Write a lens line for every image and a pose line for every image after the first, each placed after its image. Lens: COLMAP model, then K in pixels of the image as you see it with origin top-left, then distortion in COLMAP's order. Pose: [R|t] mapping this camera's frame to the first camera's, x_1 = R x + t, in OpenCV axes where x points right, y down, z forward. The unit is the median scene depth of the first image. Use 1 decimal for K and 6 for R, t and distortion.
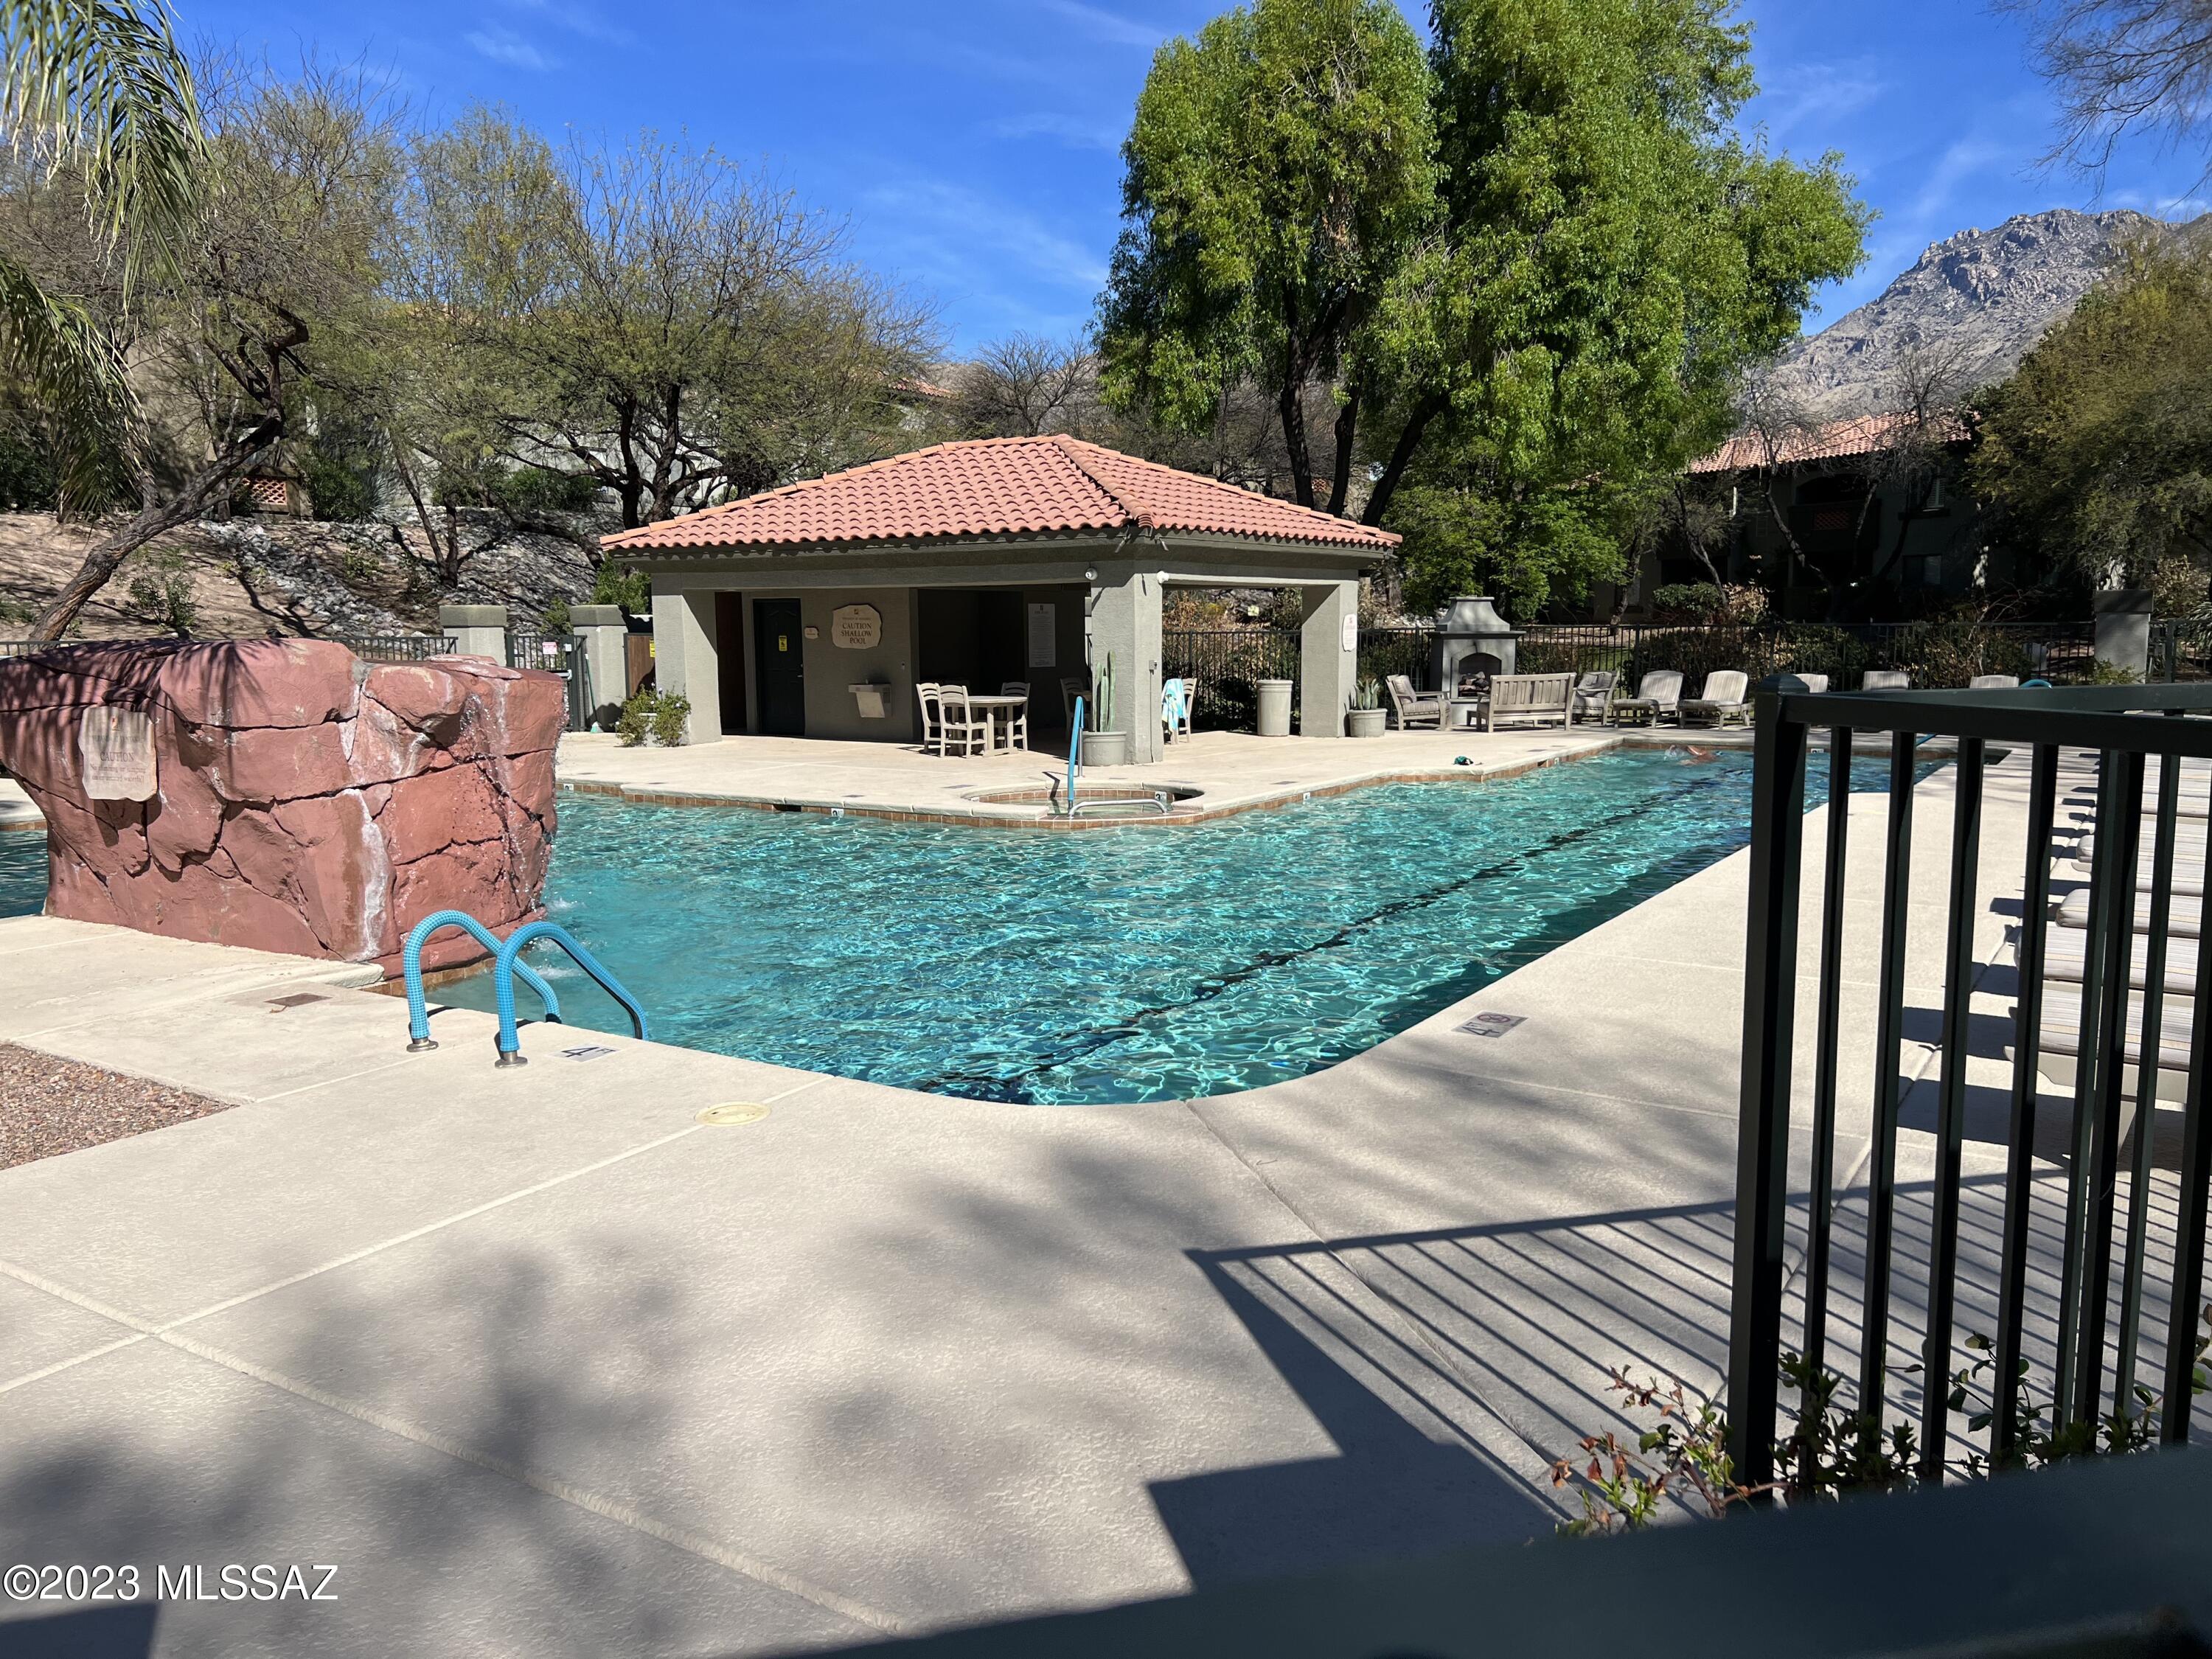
lens RADIAL K [[1701.1, 0, 1106.0], [0, 1701.1, 829.5], [0, 0, 1]] dist [0.087259, -0.109448]
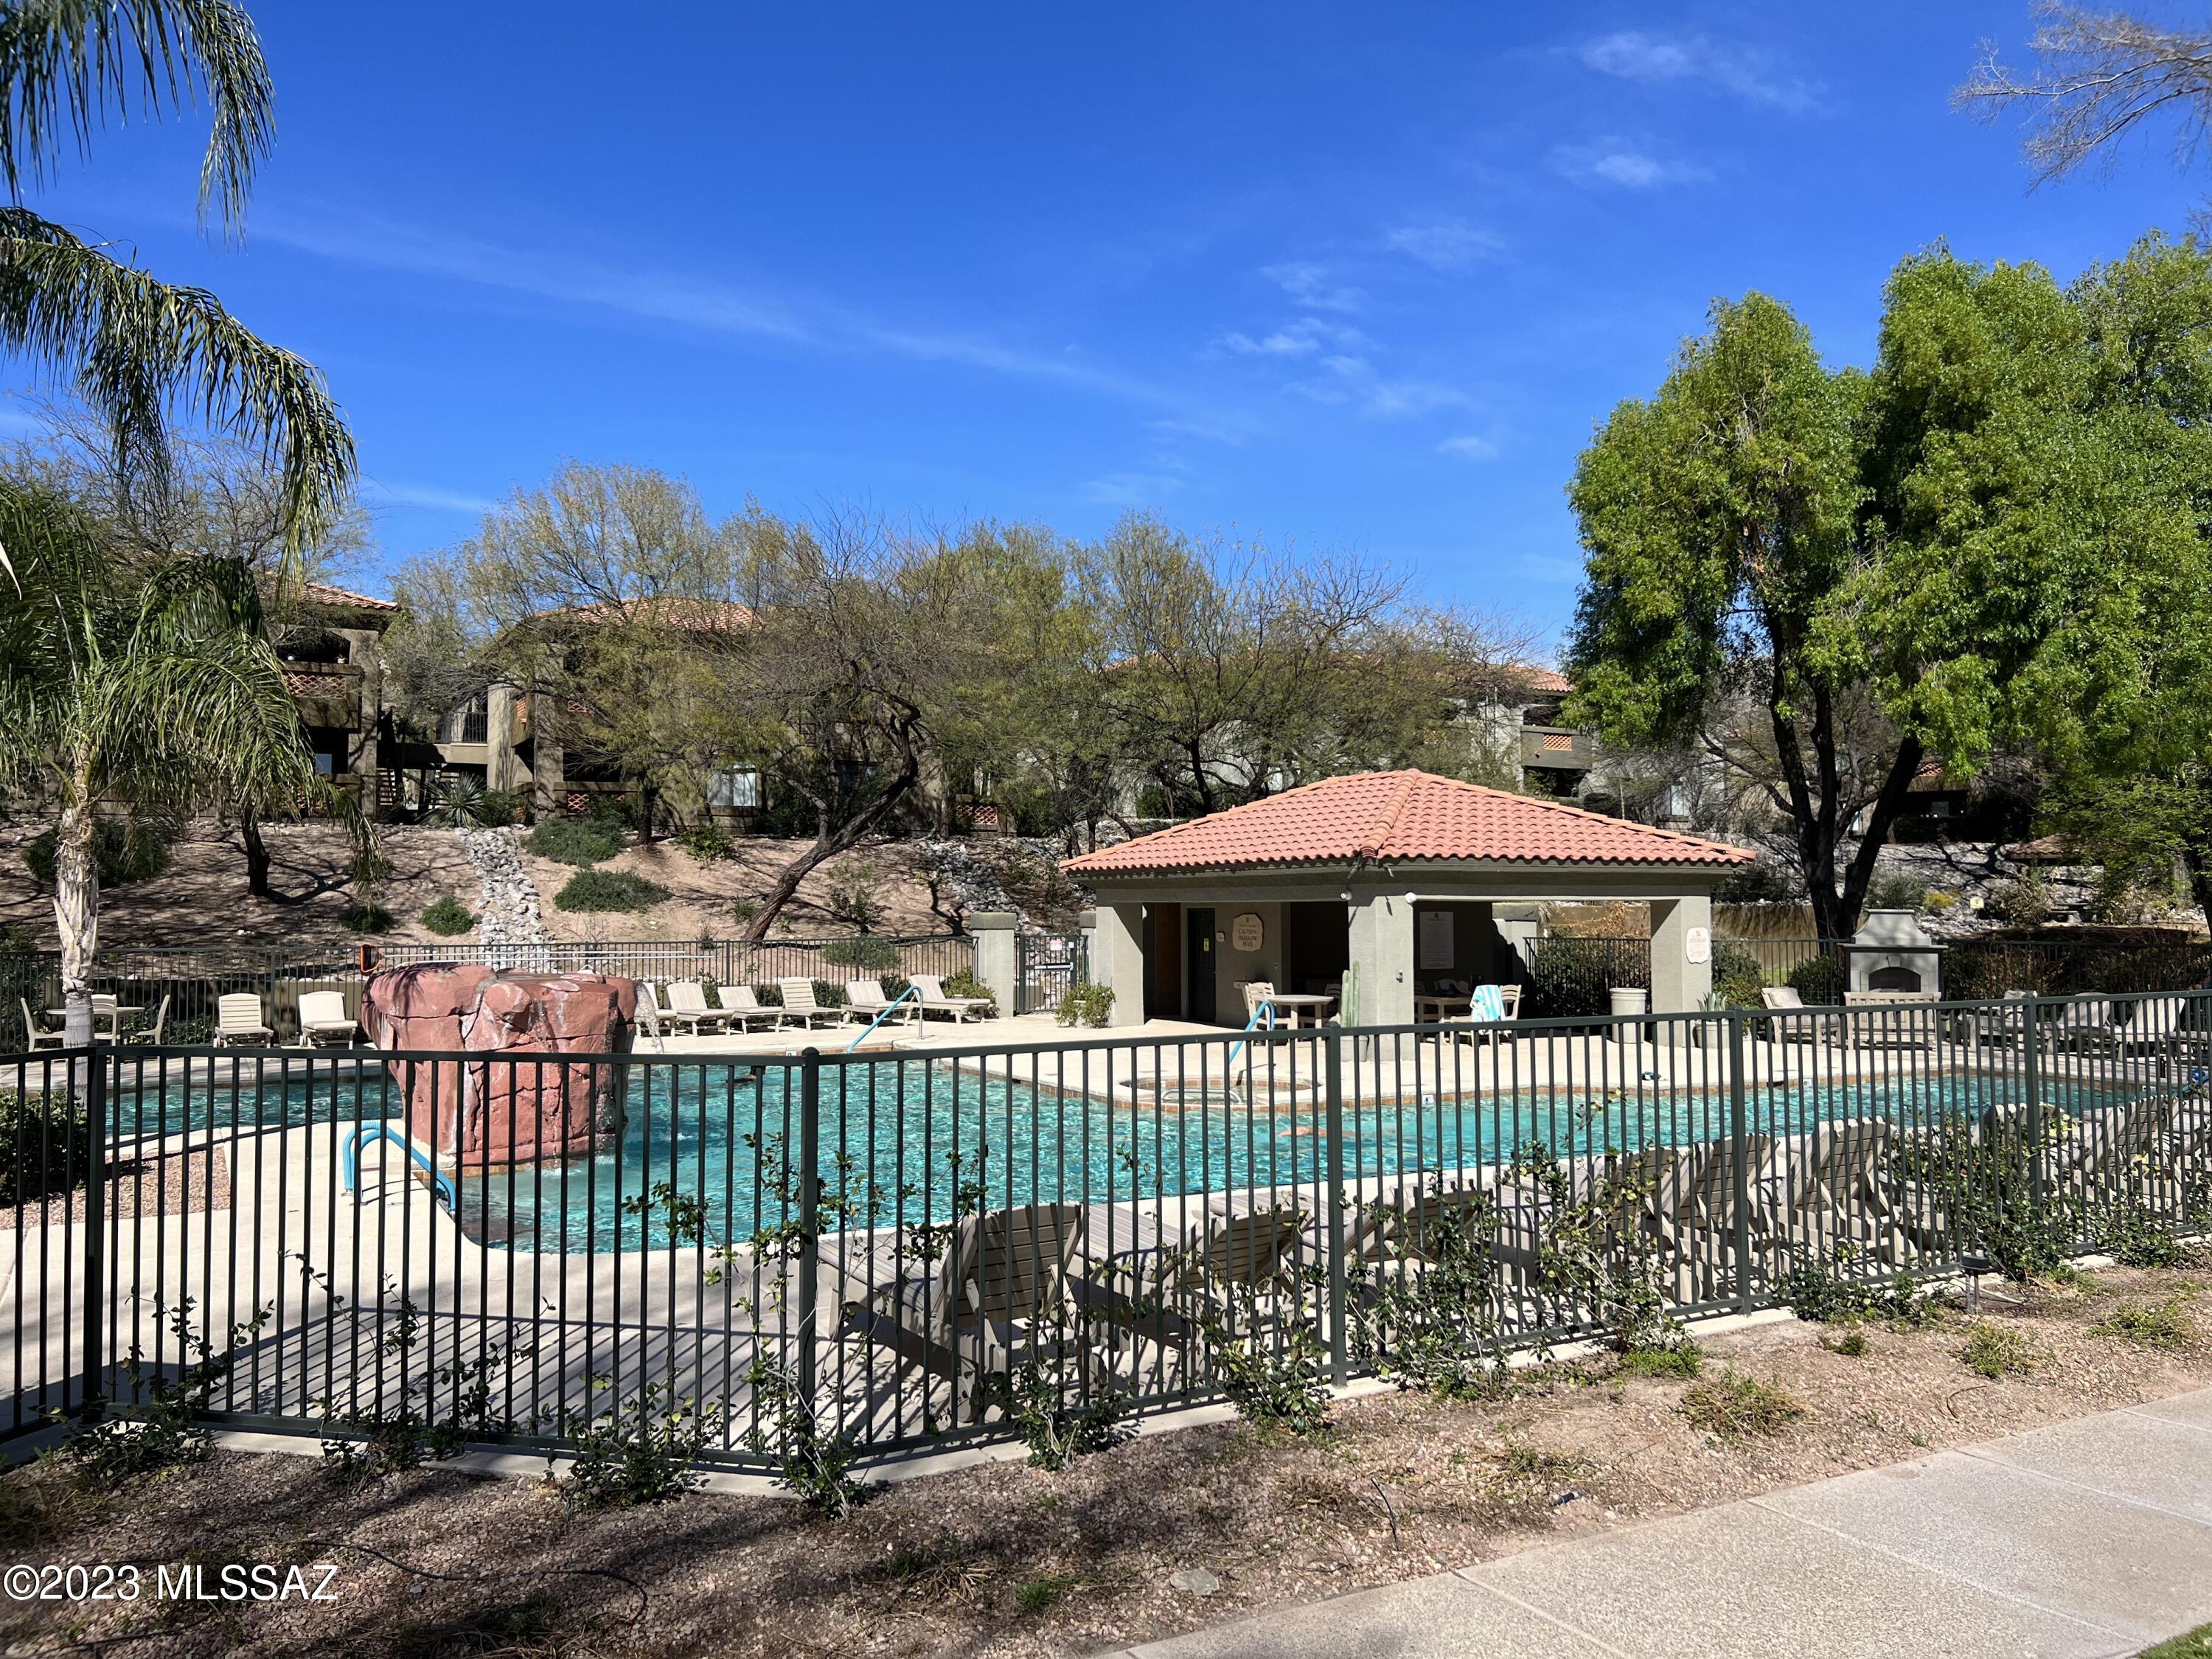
lens RADIAL K [[1701.1, 0, 1106.0], [0, 1701.1, 829.5], [0, 0, 1]] dist [0.087259, -0.109448]
pose [[0.867501, -0.015749, -0.497186, 0.351003], [-0.063610, 0.987781, -0.142278, -0.014888], [0.493352, 0.155053, 0.855899, -0.070319]]
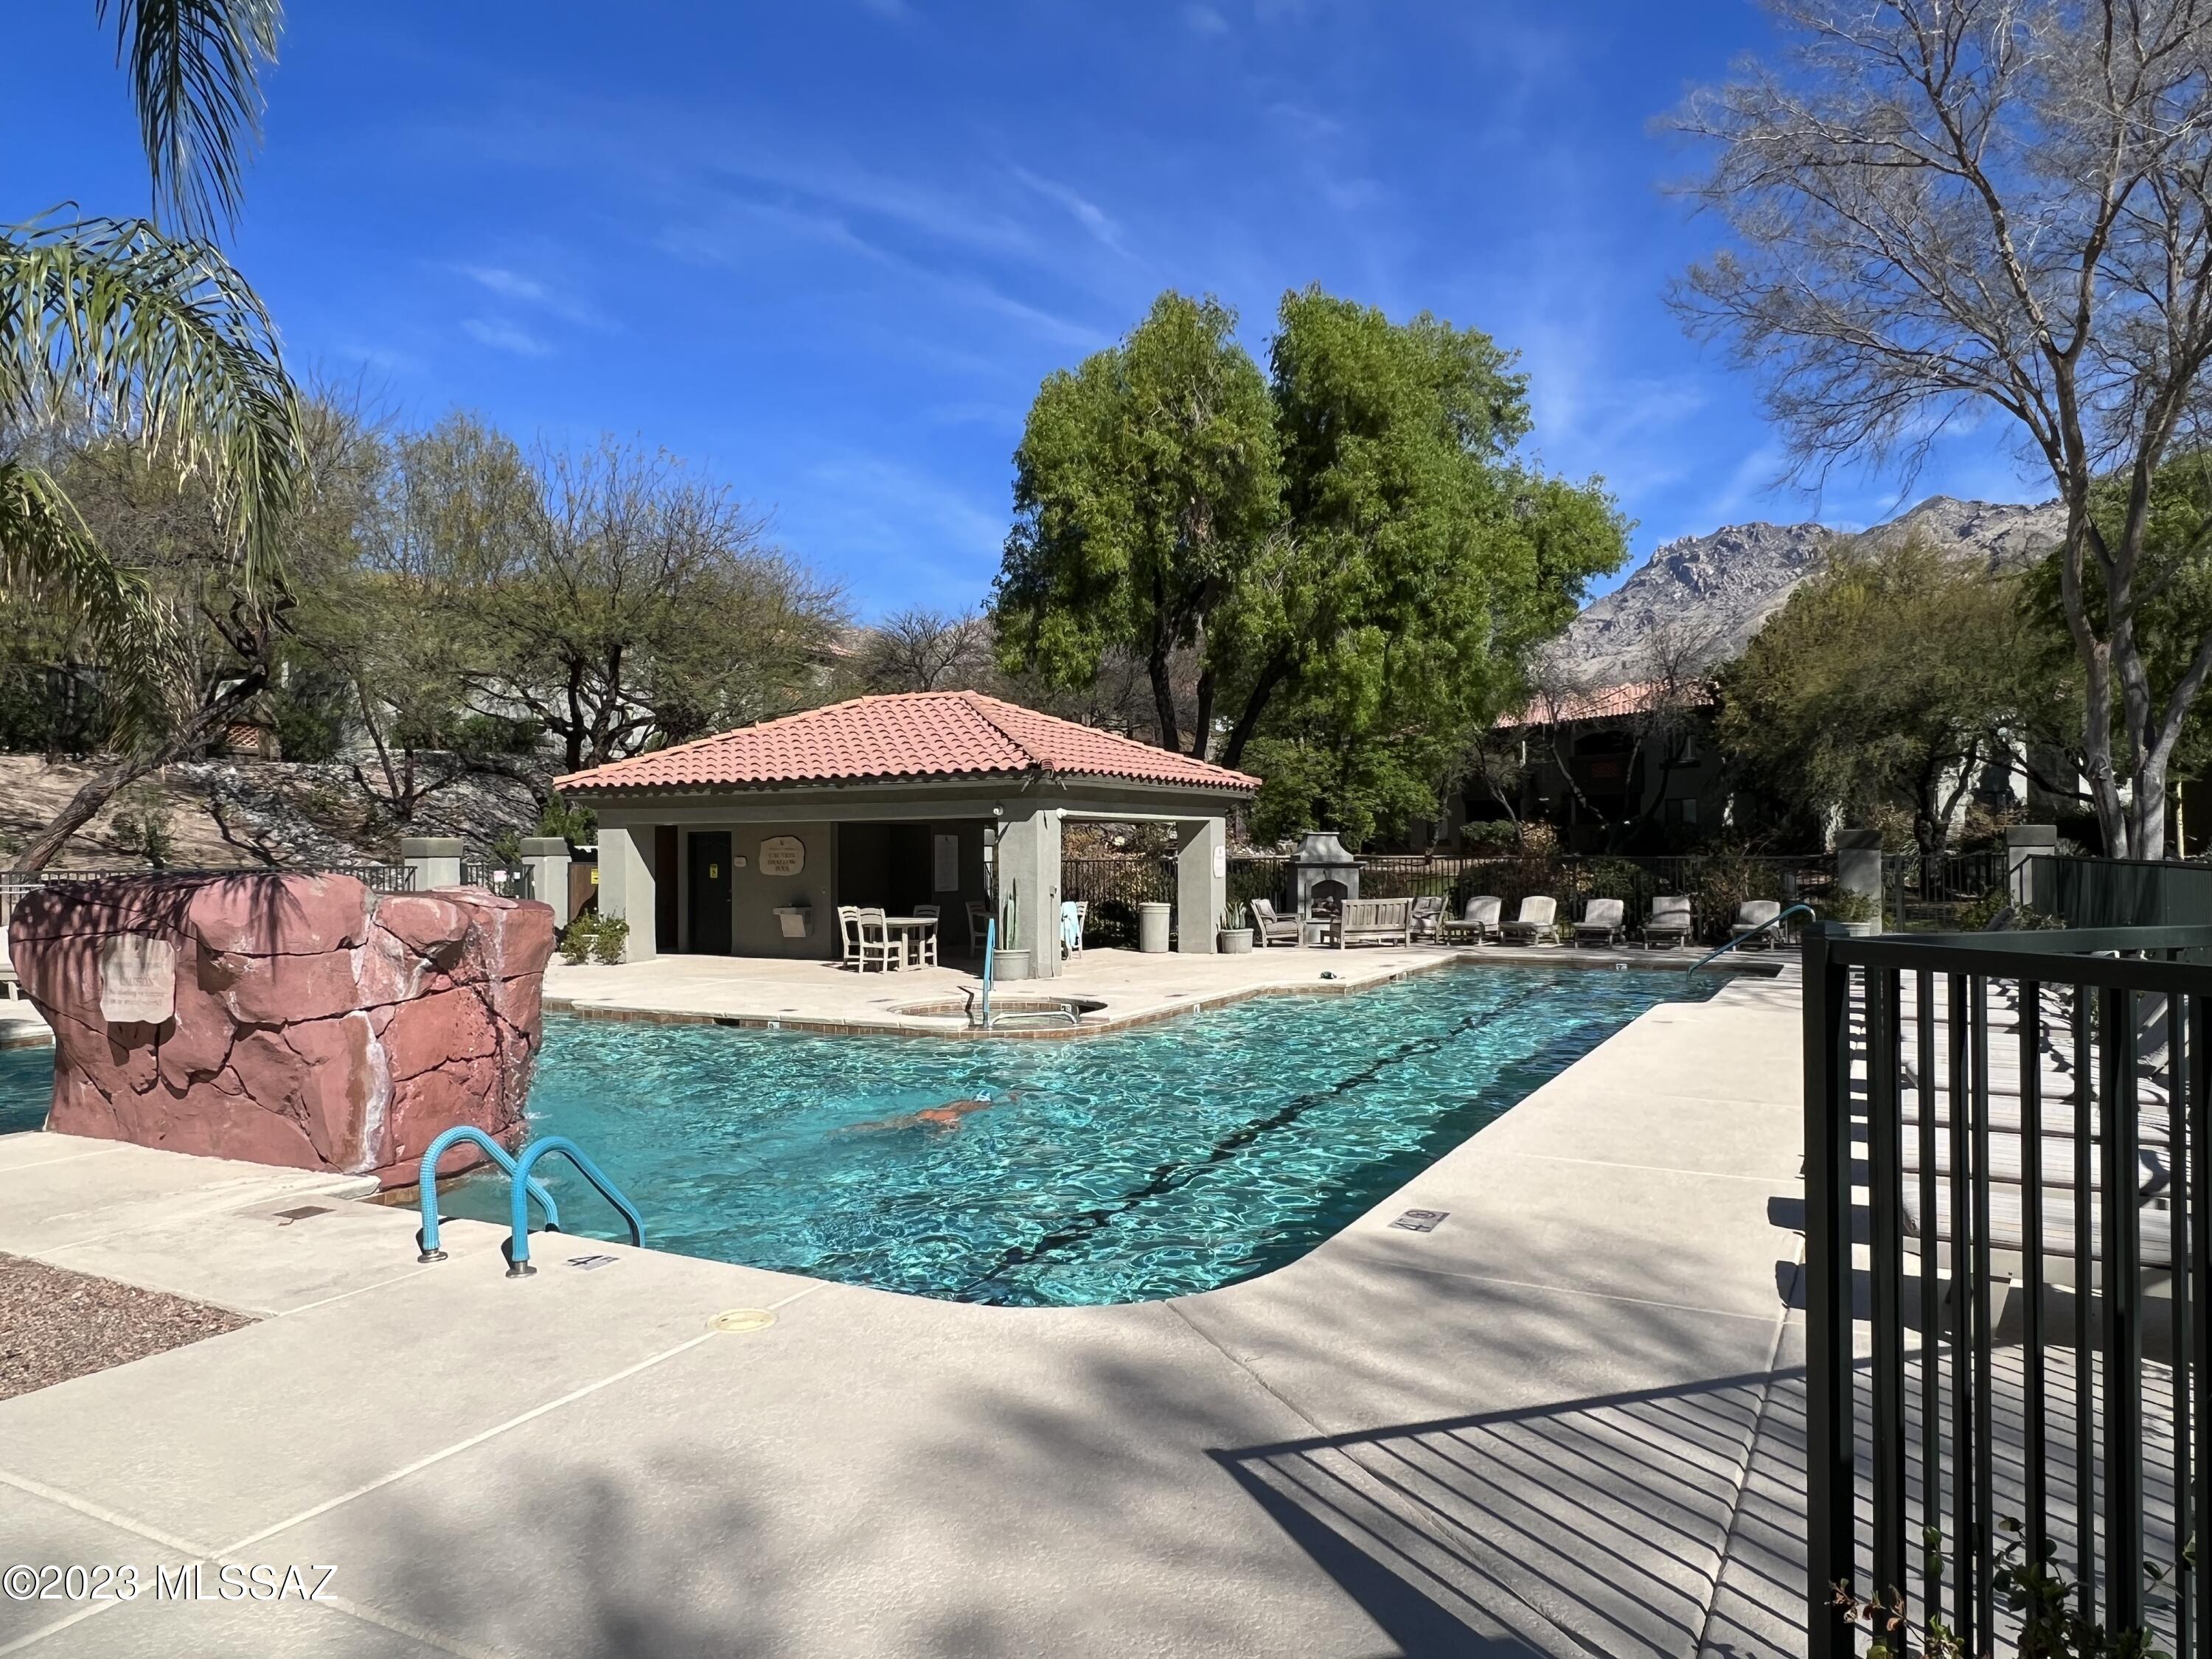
lens RADIAL K [[1508.7, 0, 1091.3], [0, 1508.7, 835.0], [0, 0, 1]] dist [0.016913, -0.021329]
pose [[0.997201, 0.002722, 0.074713, -0.017940], [0.007077, 0.991412, -0.130581, -0.001991], [-0.074427, 0.130744, 0.988619, 0.004568]]
